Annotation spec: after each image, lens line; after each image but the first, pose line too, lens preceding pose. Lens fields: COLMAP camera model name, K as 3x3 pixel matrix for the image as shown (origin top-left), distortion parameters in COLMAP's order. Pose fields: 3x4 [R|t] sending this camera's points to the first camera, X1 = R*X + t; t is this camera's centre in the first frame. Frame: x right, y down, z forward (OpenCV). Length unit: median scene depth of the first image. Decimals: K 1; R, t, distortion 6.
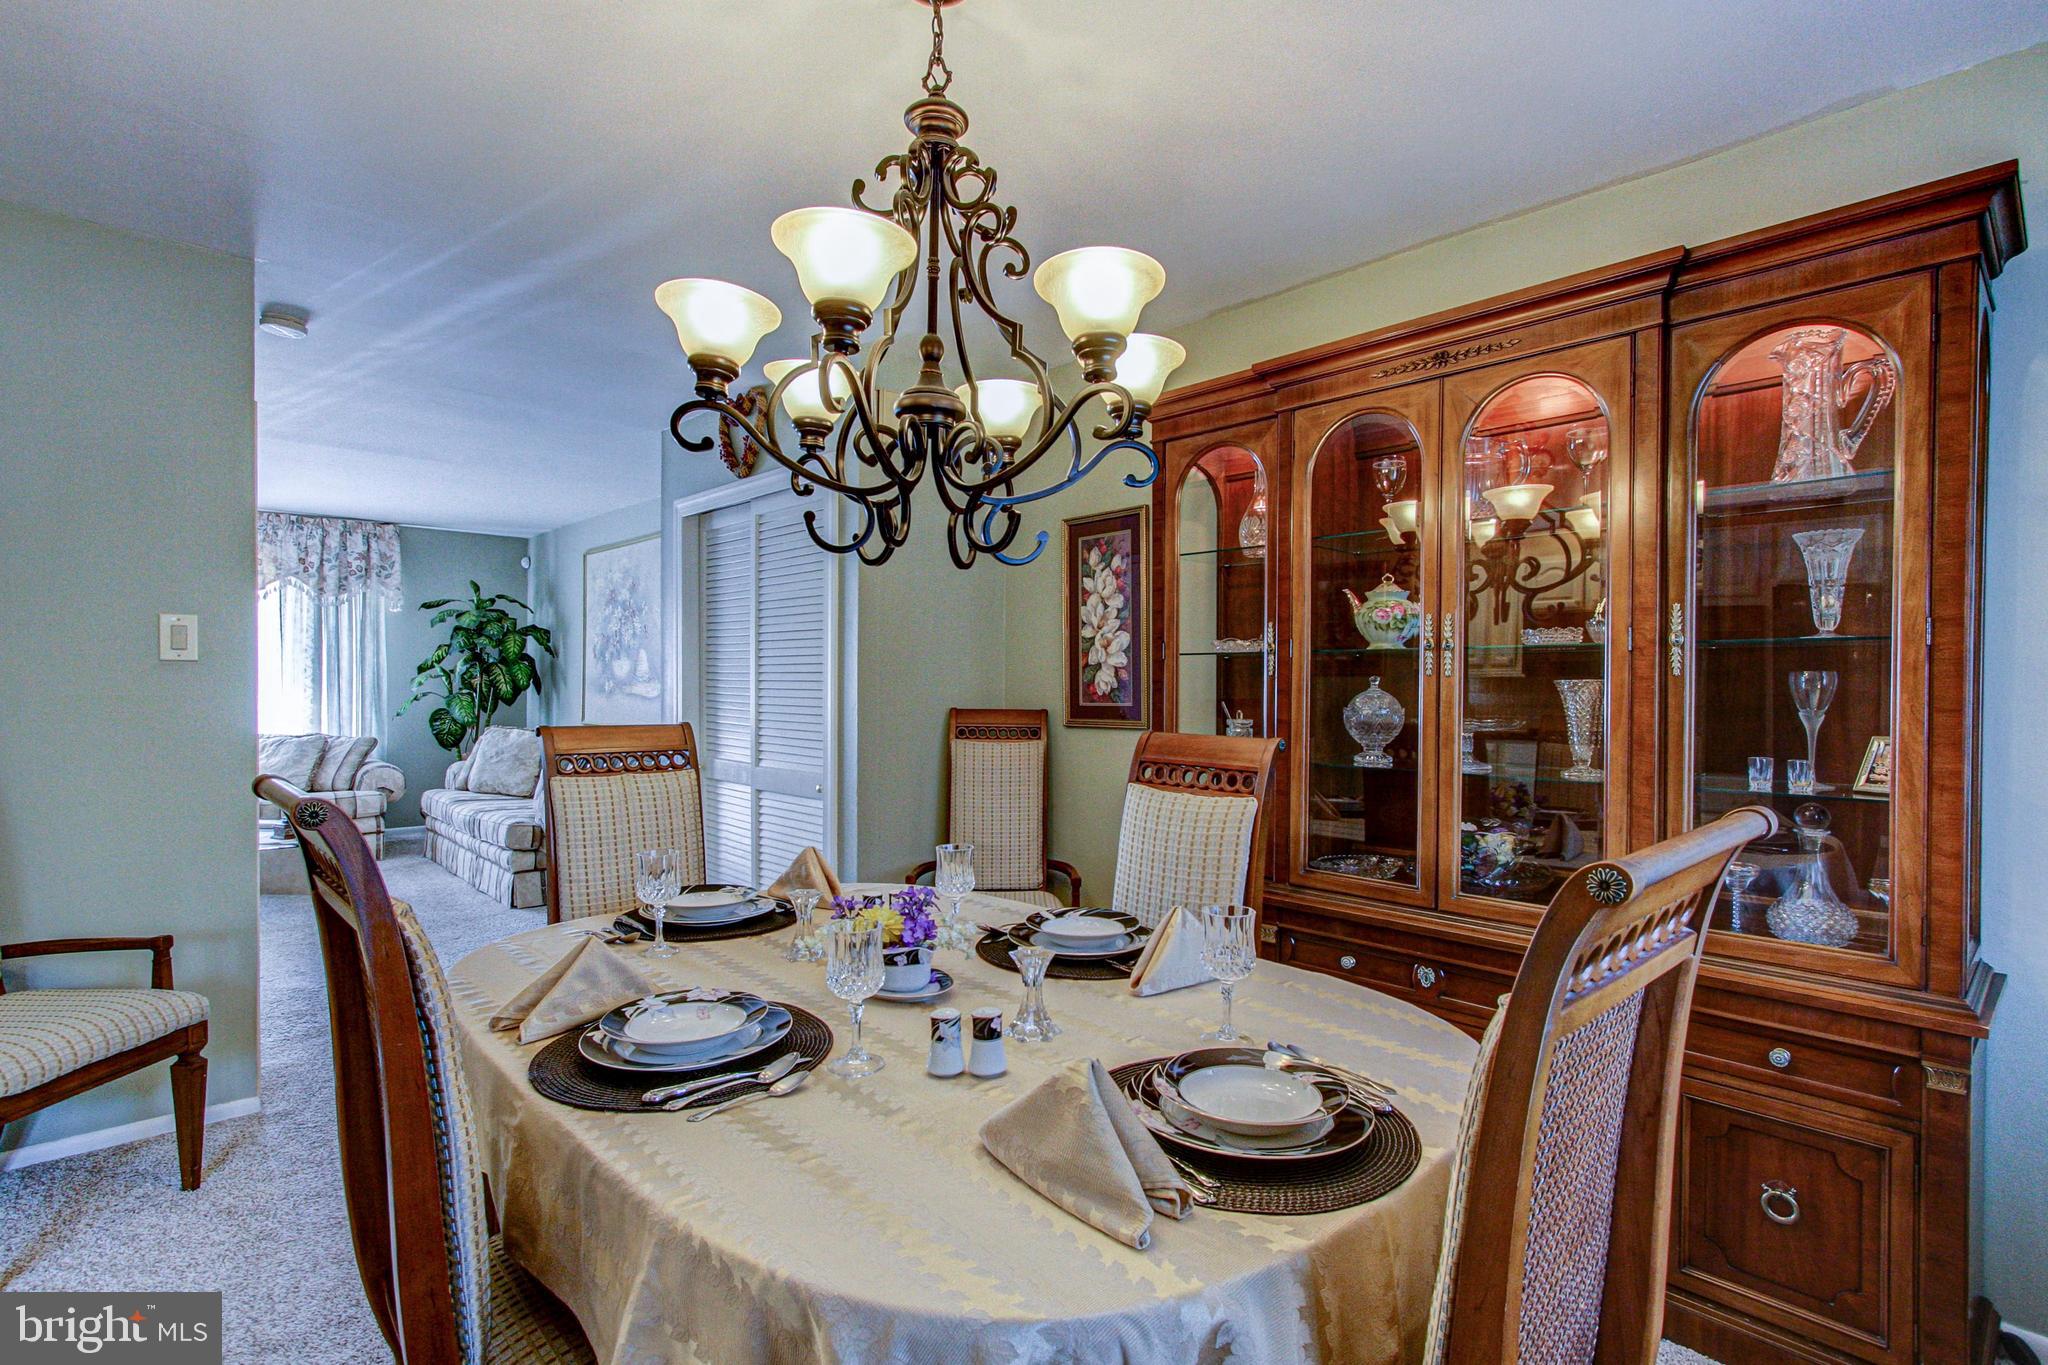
lens RADIAL K [[976.3, 0, 1023.7], [0, 976.3, 691.6], [0, 0, 1]] dist [-0.000996, 0.000037]
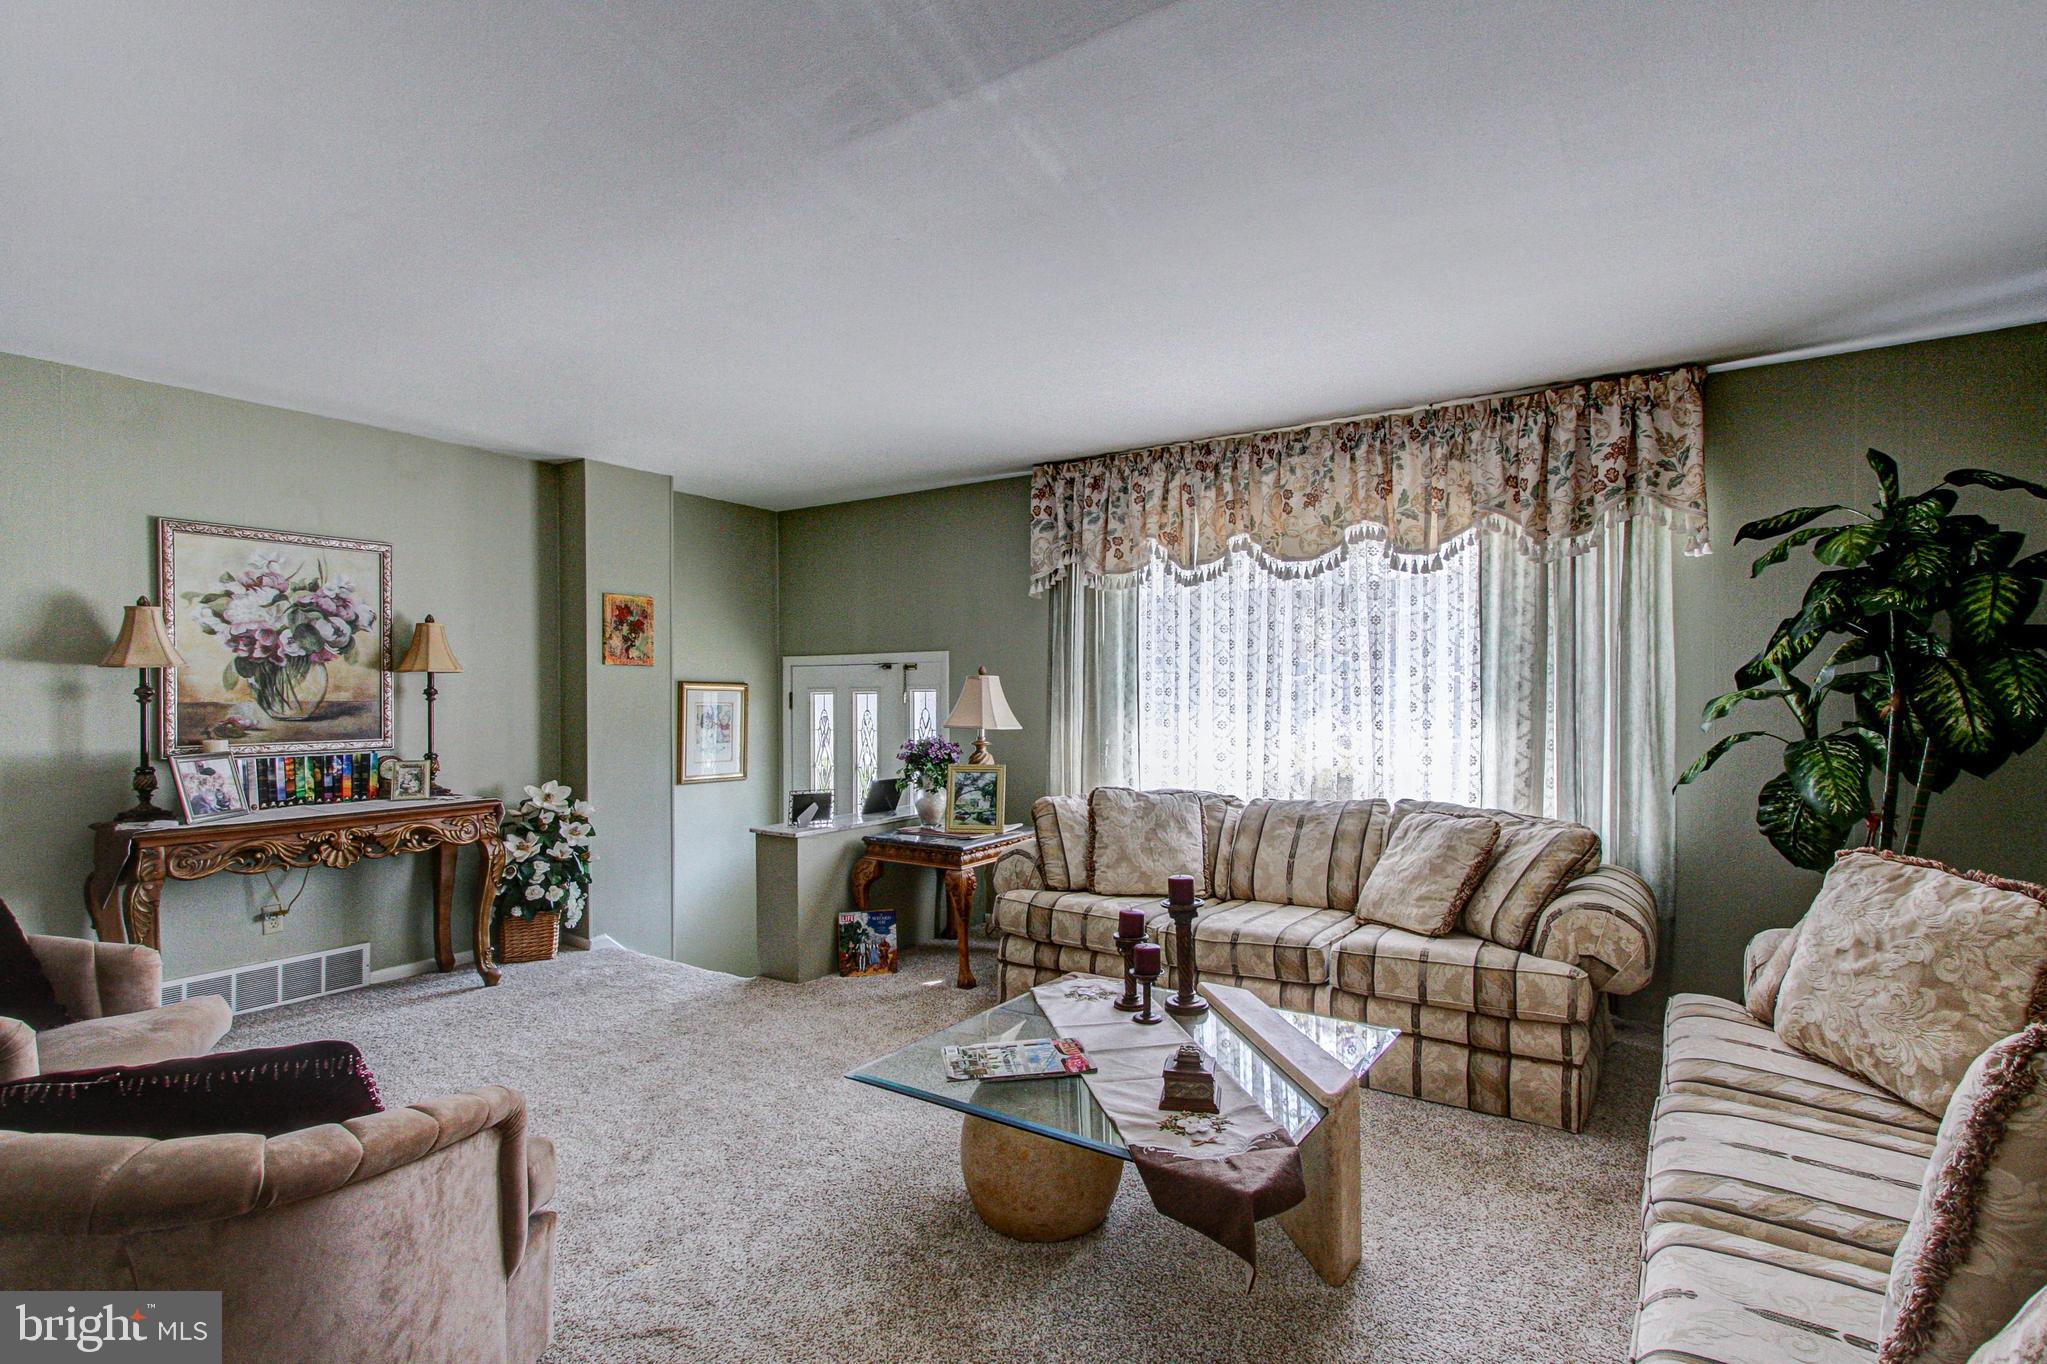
lens RADIAL K [[1009.9, 0, 1018.2], [0, 1009.9, 690.8], [0, 0, 1]] dist [0.011280, 0.000913]
pose [[0.220918, -0.008588, -0.975255, -0.253000], [-0.002769, 0.999952, -0.009432, -0.012743], [0.975288, 0.004784, 0.220884, 0.600628]]
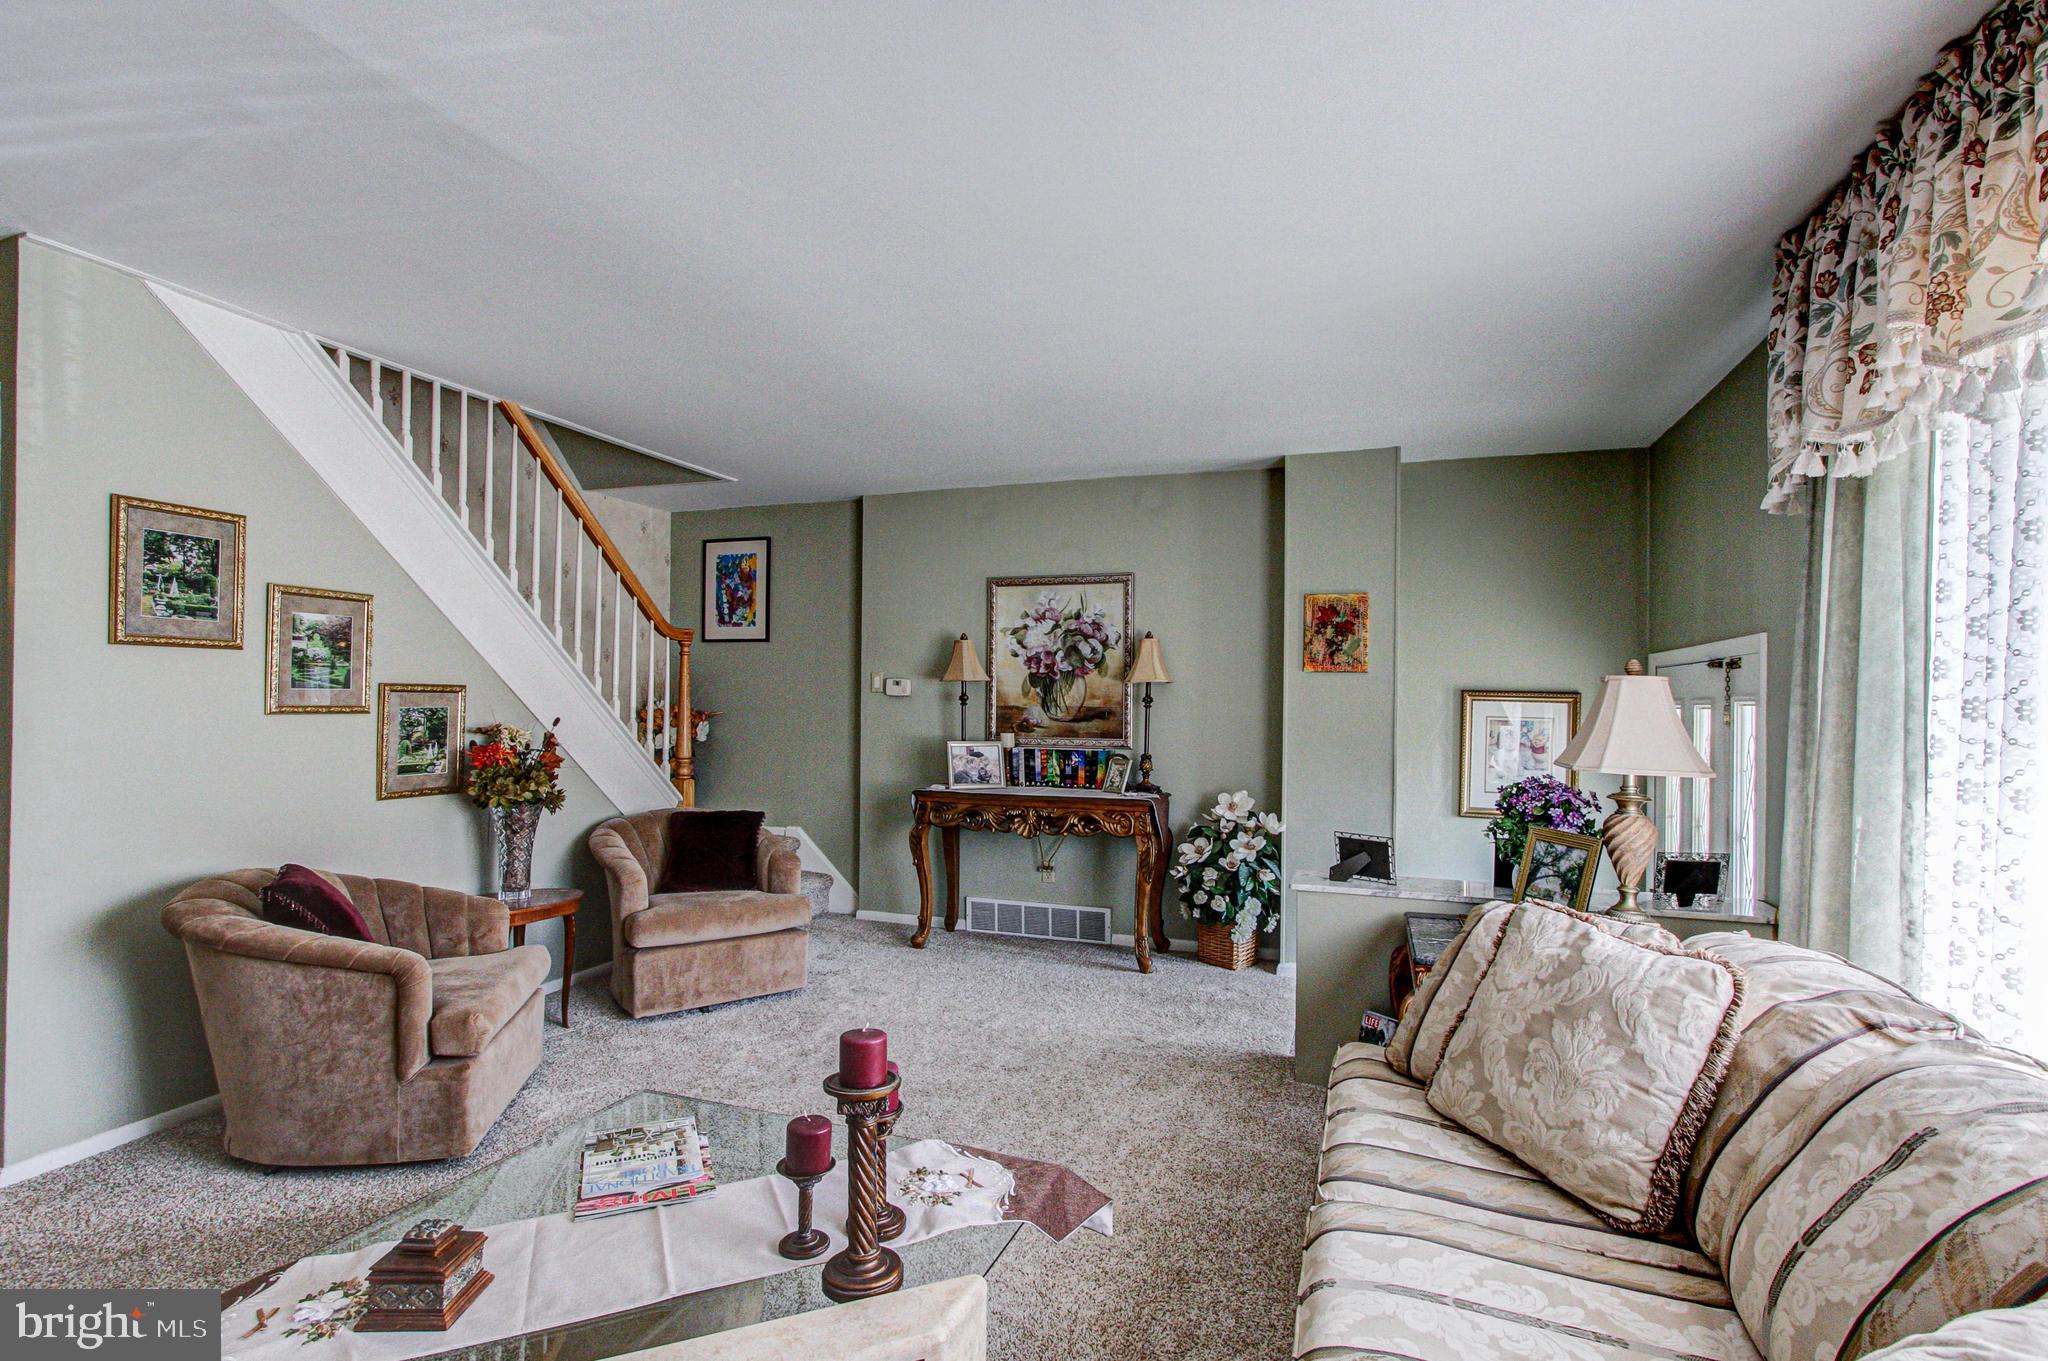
lens RADIAL K [[976.3, 0, 1023.7], [0, 976.3, 689.6], [0, 0, 1]] dist [-0.000996, 0.000037]
pose [[-0.887377, -0.021141, -0.460560, -0.545614], [-0.019550, 0.999775, -0.008225, -0.016699], [0.460631, 0.001705, -0.887590, 0.940419]]
